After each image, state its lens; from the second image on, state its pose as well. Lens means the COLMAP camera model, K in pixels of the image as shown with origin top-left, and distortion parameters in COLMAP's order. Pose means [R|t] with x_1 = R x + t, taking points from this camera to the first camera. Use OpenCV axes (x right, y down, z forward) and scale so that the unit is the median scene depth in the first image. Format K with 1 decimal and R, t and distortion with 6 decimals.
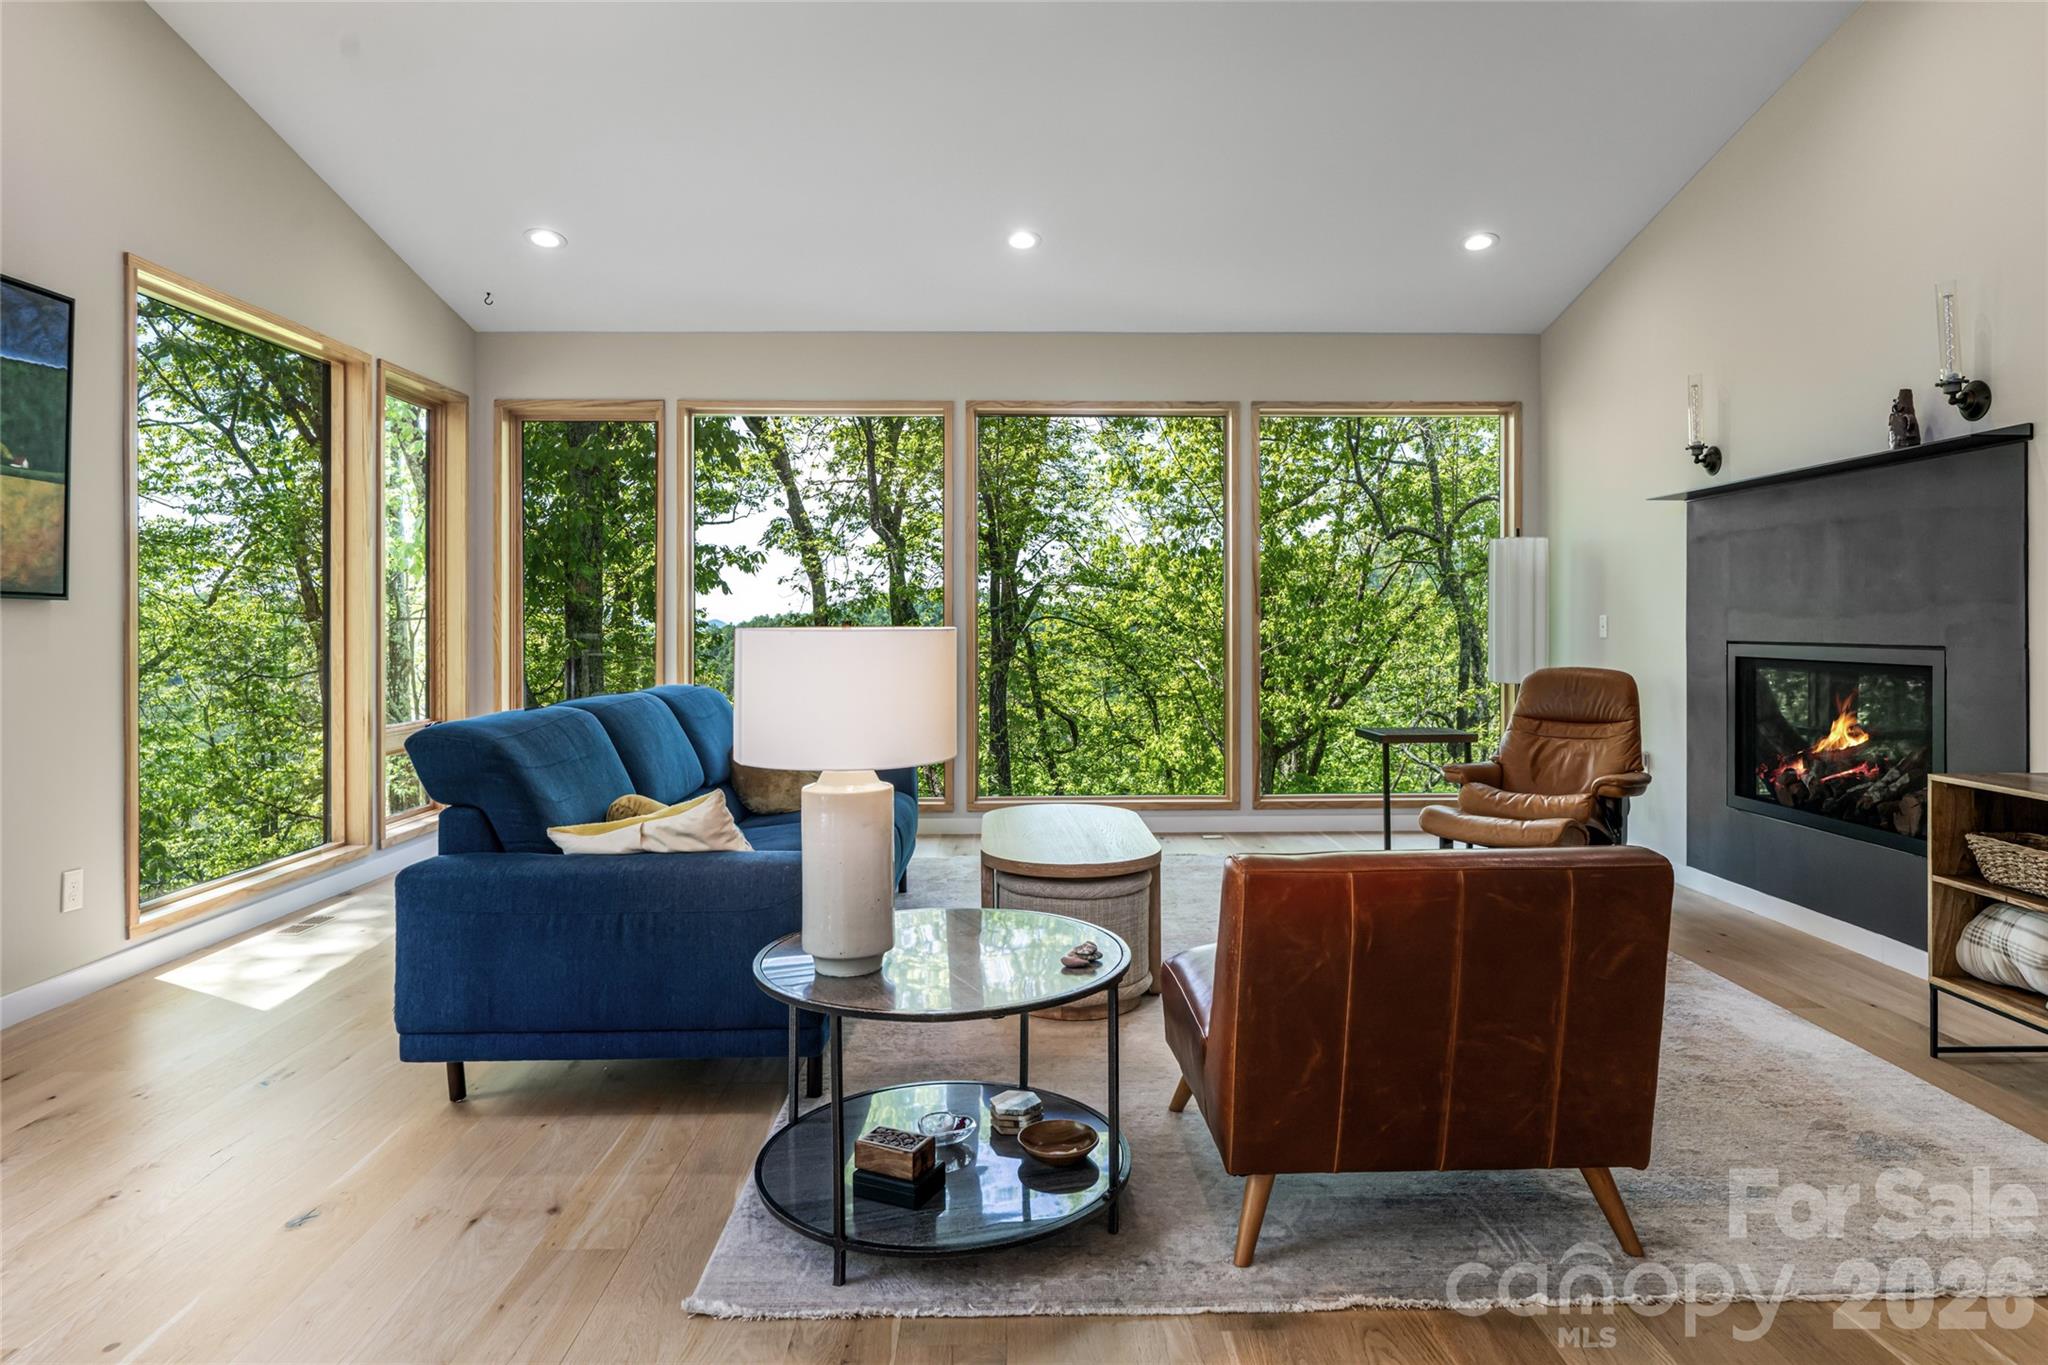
lens RADIAL K [[1223.5, 0, 1024.4], [0, 1223.5, 619.6], [0, 0, 1]] dist [-0.000601, 0.018920]
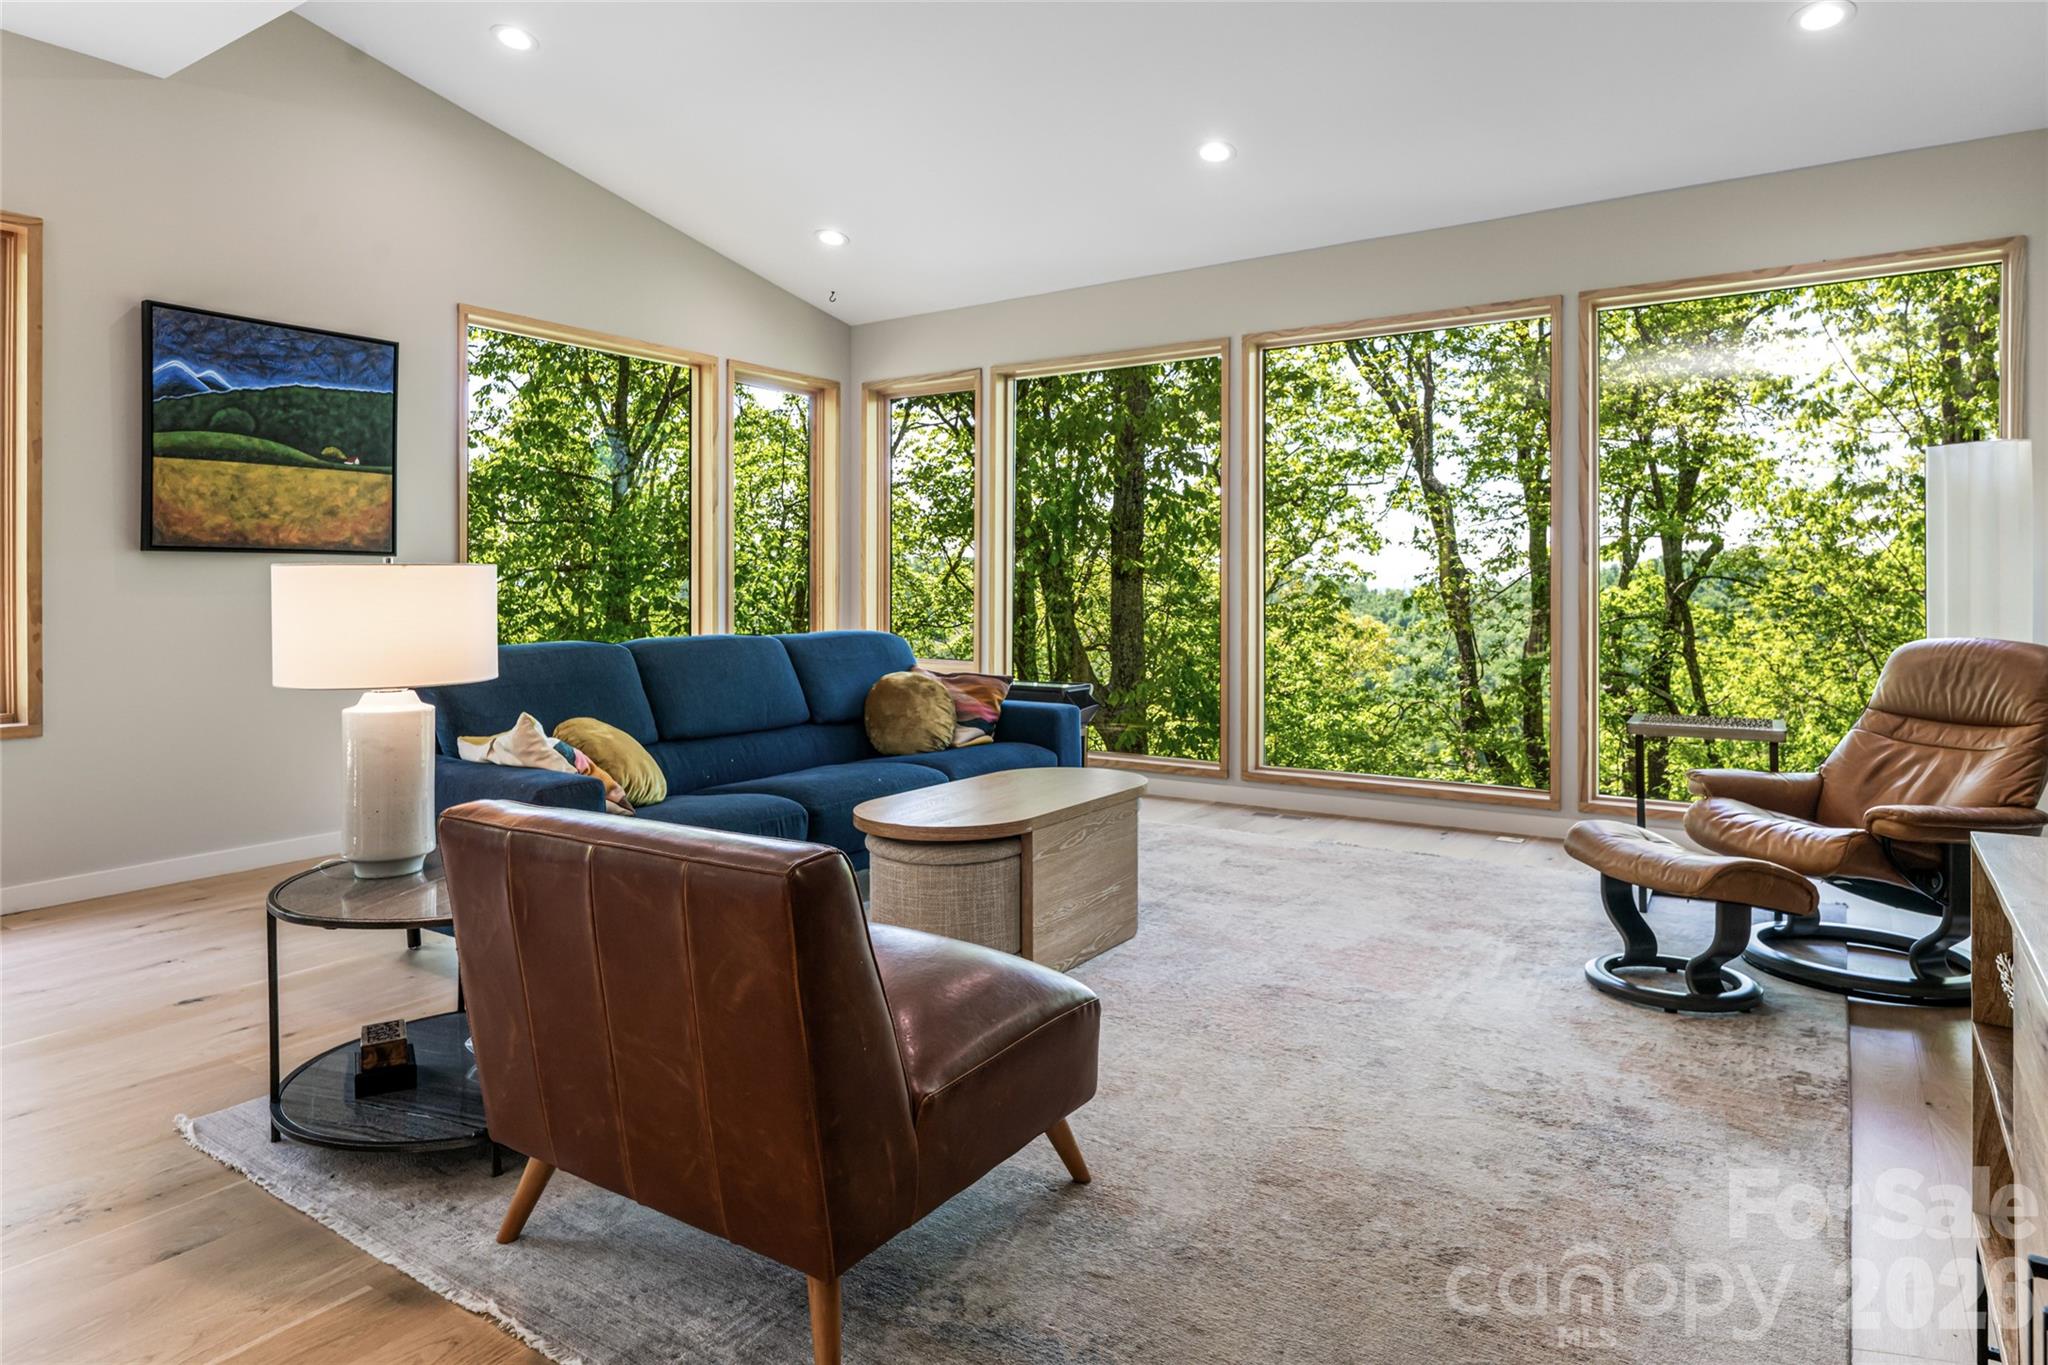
lens RADIAL K [[1208.9, 0, 1023.5], [0, 1208.9, 601.1], [0, 0, 1]] dist [0.001218, 0.001514]
pose [[0.812053, 0.007488, -0.583536, 0.579910], [-0.000219, 0.999922, 0.012527, 0.016741], [0.583584, -0.010045, 0.811990, 0.275524]]
